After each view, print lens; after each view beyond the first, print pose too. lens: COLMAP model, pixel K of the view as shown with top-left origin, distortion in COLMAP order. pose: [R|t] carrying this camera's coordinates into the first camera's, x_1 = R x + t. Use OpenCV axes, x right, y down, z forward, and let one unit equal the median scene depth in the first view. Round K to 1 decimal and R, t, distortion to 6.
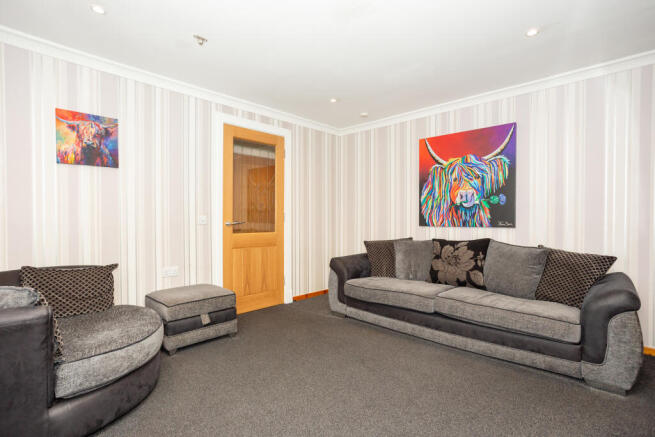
lens RADIAL K [[316.3, 0, 329.0], [0, 316.3, 220.8], [0, 0, 1]] dist [-0.000468, -0.000010]
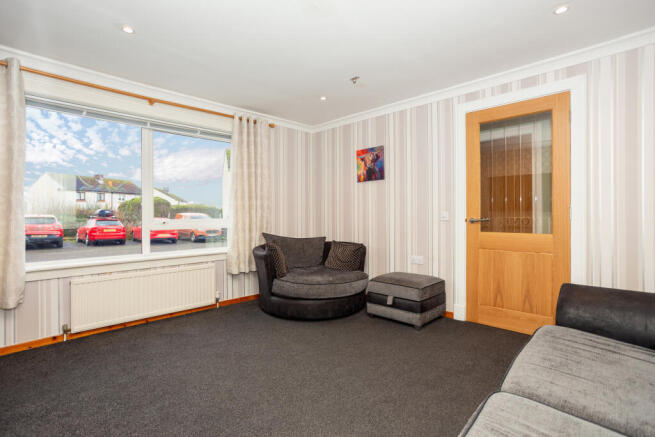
lens RADIAL K [[318.1, 0, 326.6], [0, 318.1, 222.1], [0, 0, 1]] dist [-0.061882, 0.038594]
pose [[-0.017239, 0.021528, -0.999620, 1.262457], [-0.010914, 0.999705, 0.021719, -0.004594], [0.999792, 0.011285, -0.016999, 1.263077]]
